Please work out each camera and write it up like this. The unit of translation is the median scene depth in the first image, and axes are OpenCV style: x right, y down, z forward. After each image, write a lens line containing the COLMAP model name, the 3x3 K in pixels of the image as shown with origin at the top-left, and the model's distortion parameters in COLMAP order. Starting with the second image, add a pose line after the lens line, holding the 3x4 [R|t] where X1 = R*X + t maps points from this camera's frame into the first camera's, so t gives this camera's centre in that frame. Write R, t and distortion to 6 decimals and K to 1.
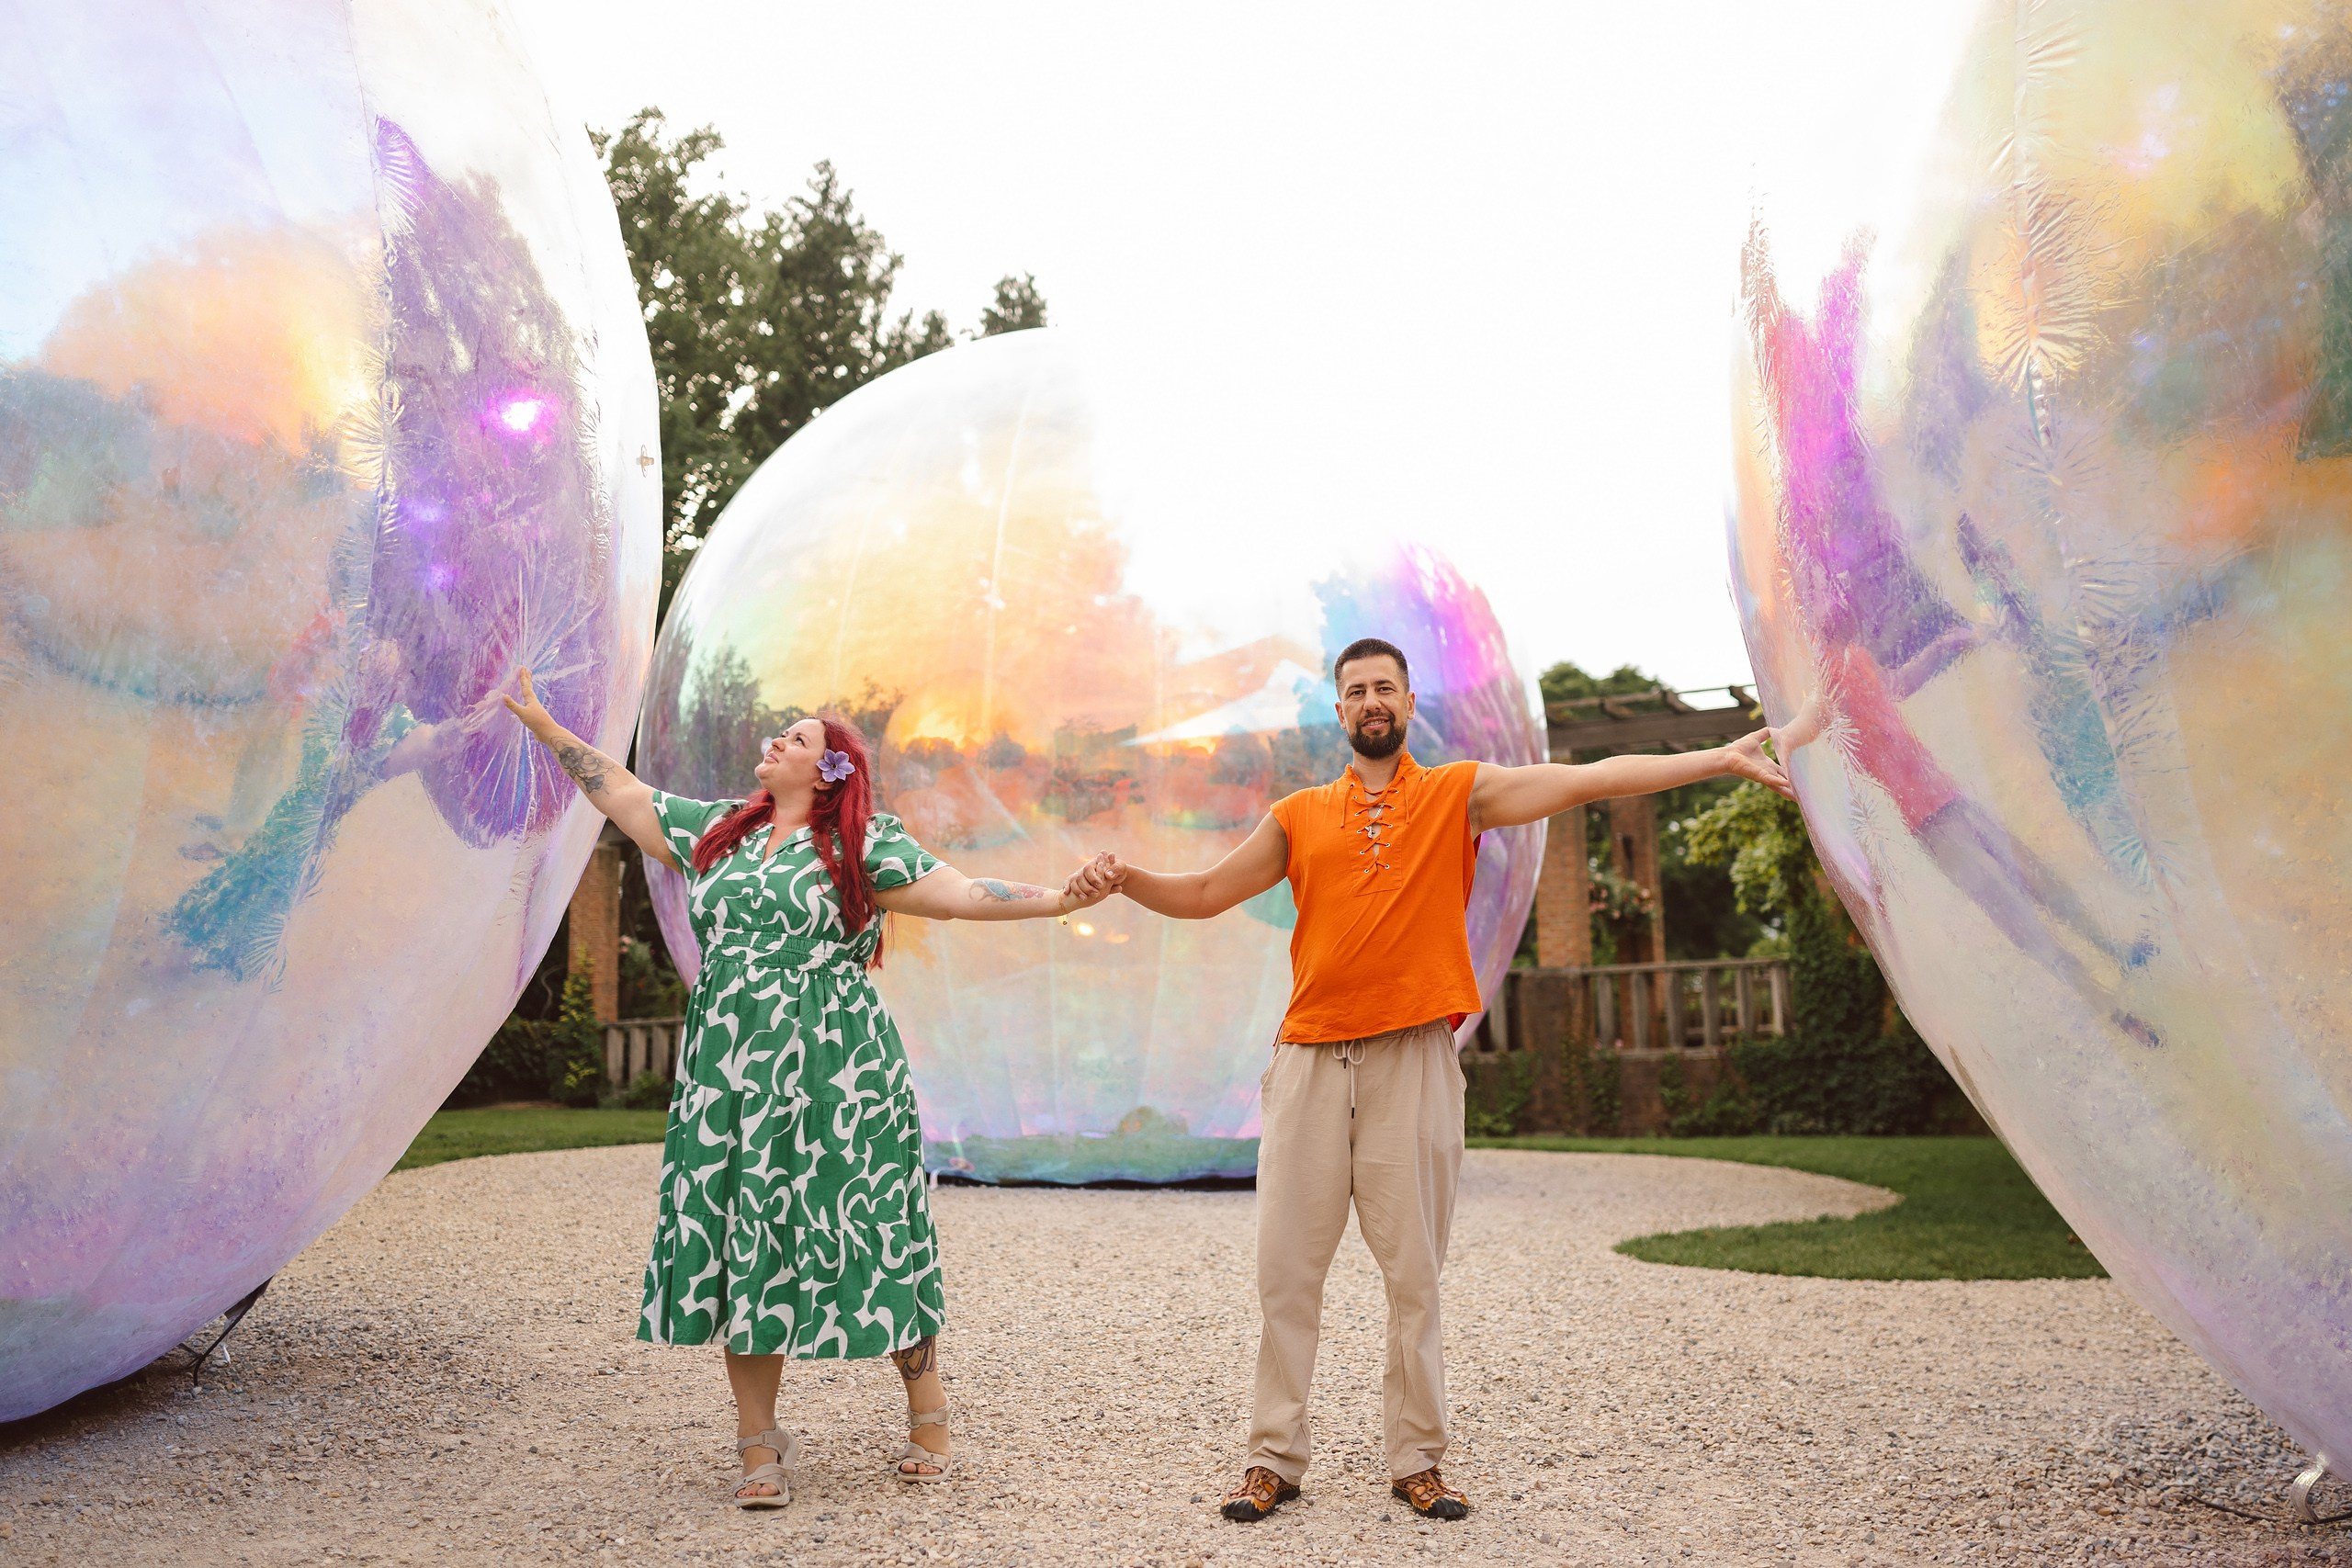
lens RADIAL K [[2371.6, 0, 1133.7], [0, 2371.6, 738.3], [0, 0, 1]] dist [0.006025, 0.024712]
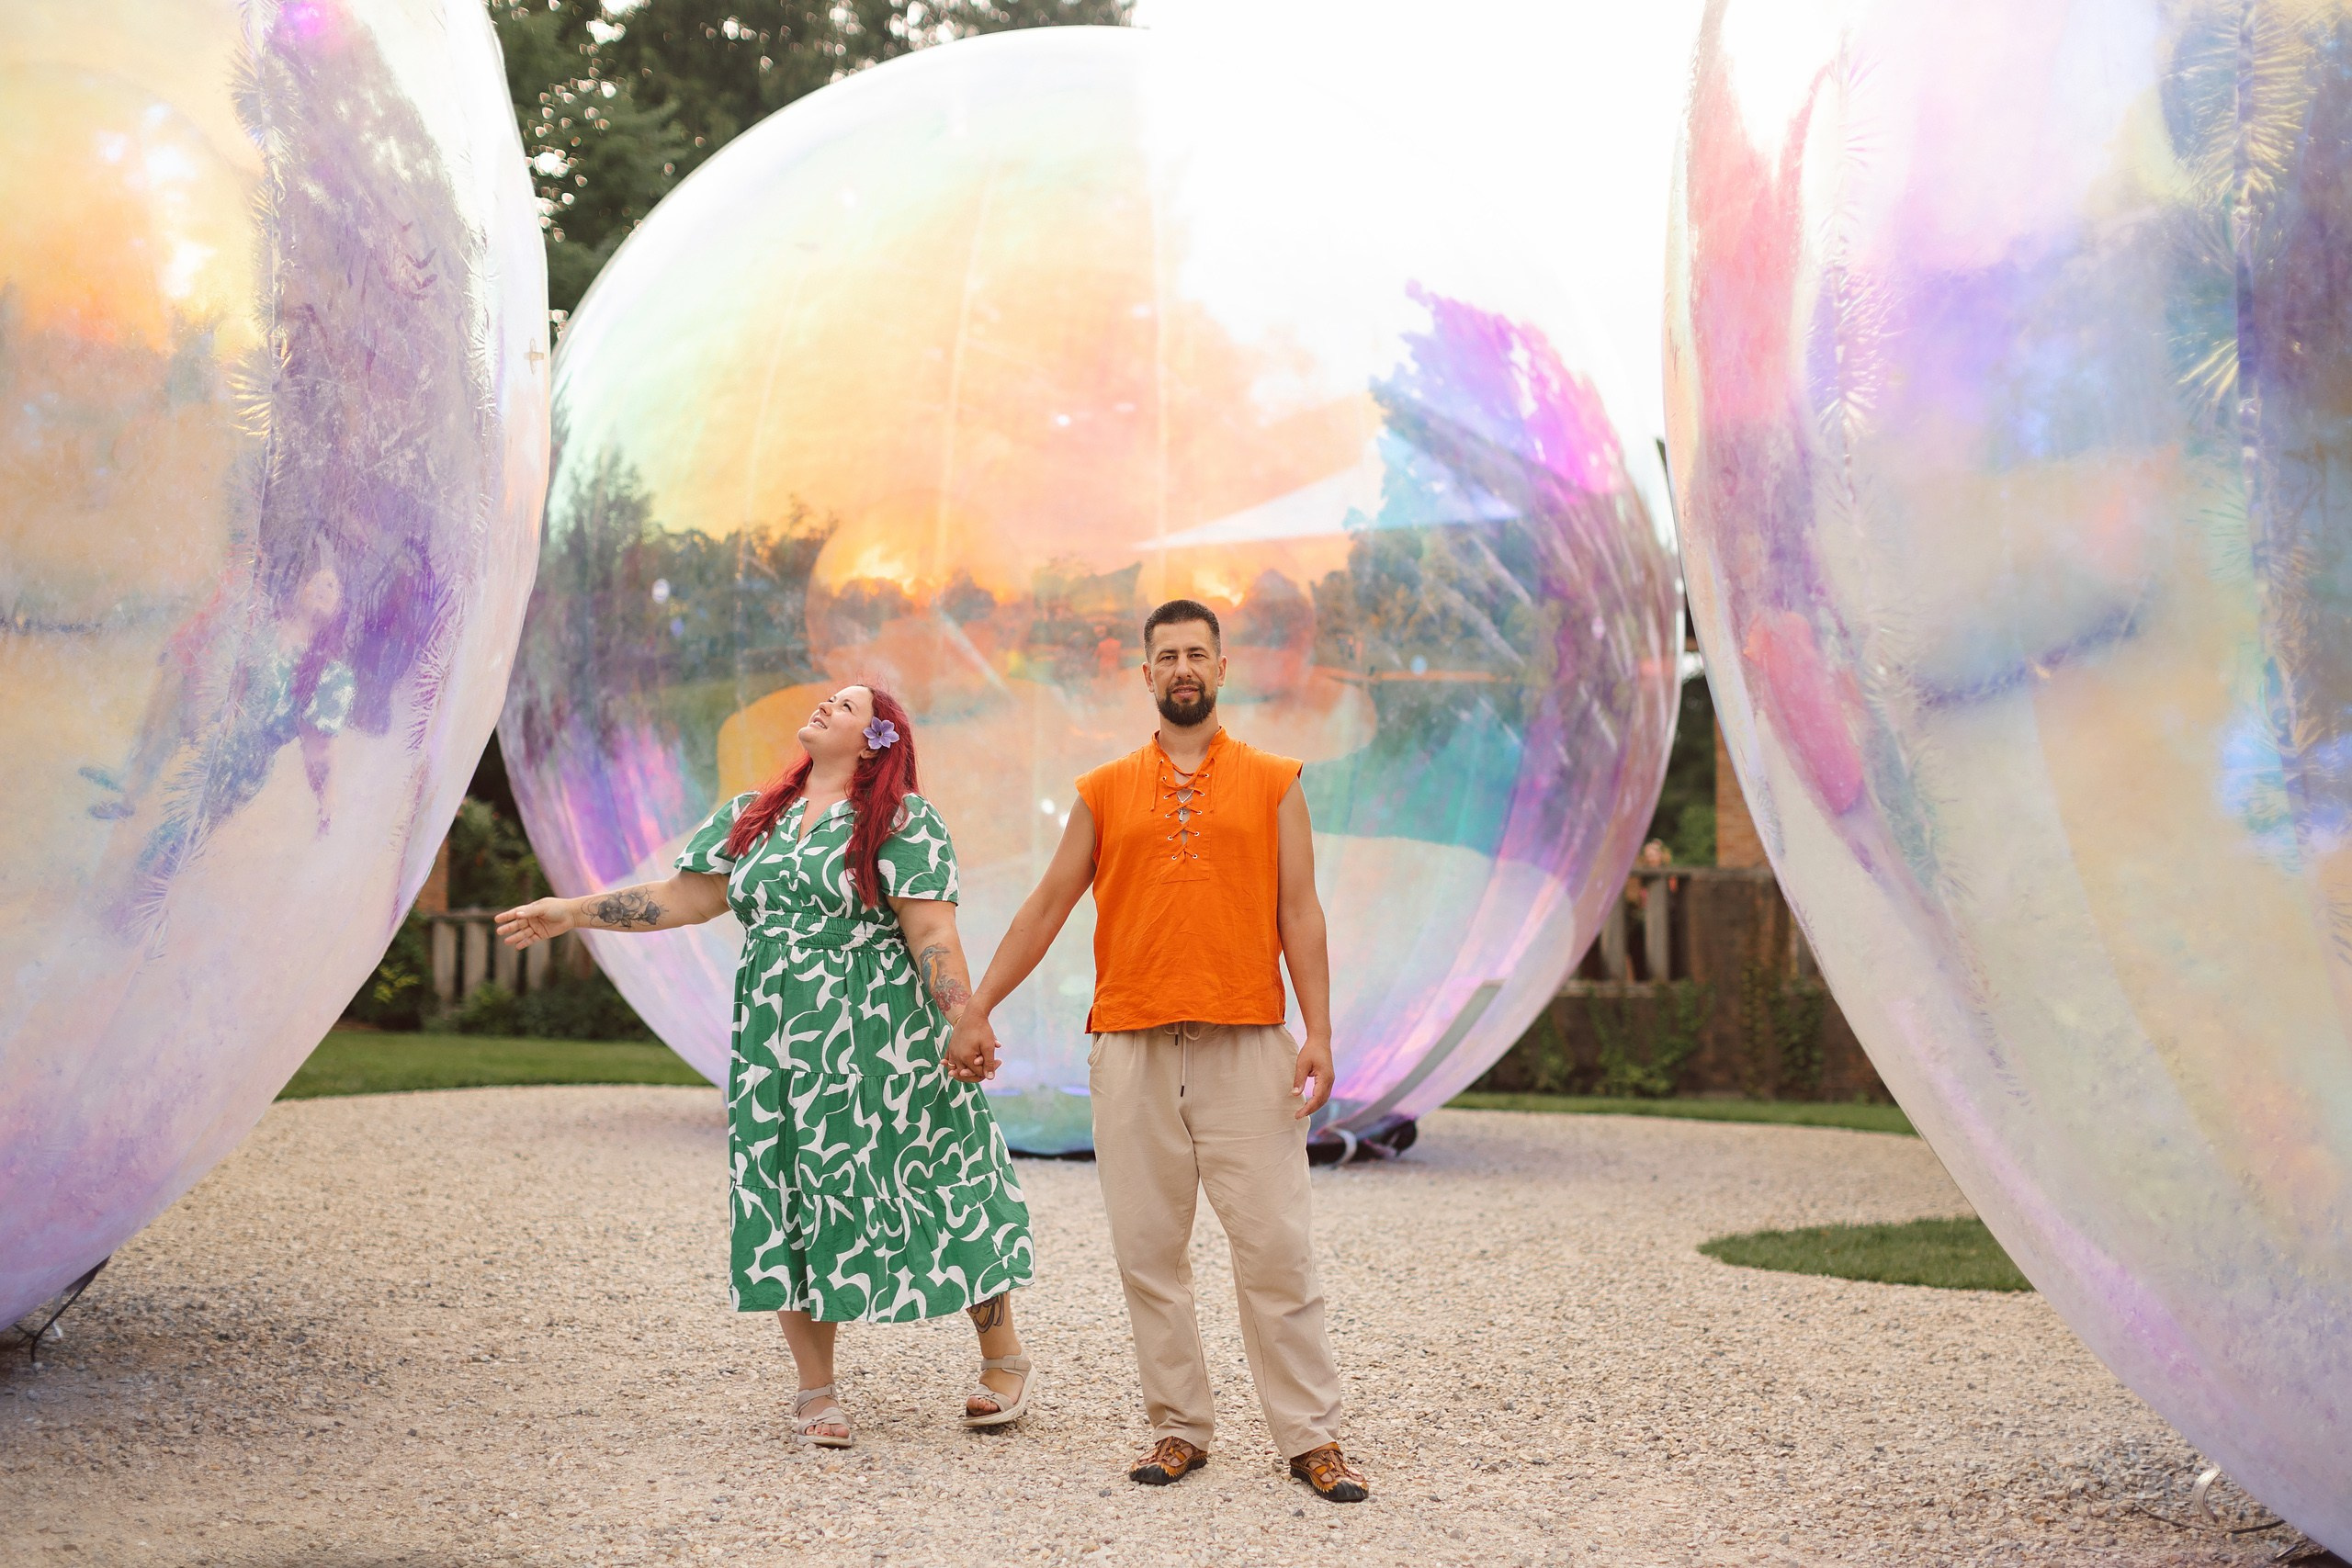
lens RADIAL K [[3384.0, 0, 1176.0], [0, 3384.0, 784.0], [0, 0, 1]] dist [0.000514, -0.055011]
pose [[0.999803, 0.019867, -0.000102, 0.032593], [-0.019798, 0.996722, 0.078441, -0.049381], [0.001660, -0.078424, 0.996919, -0.230667]]
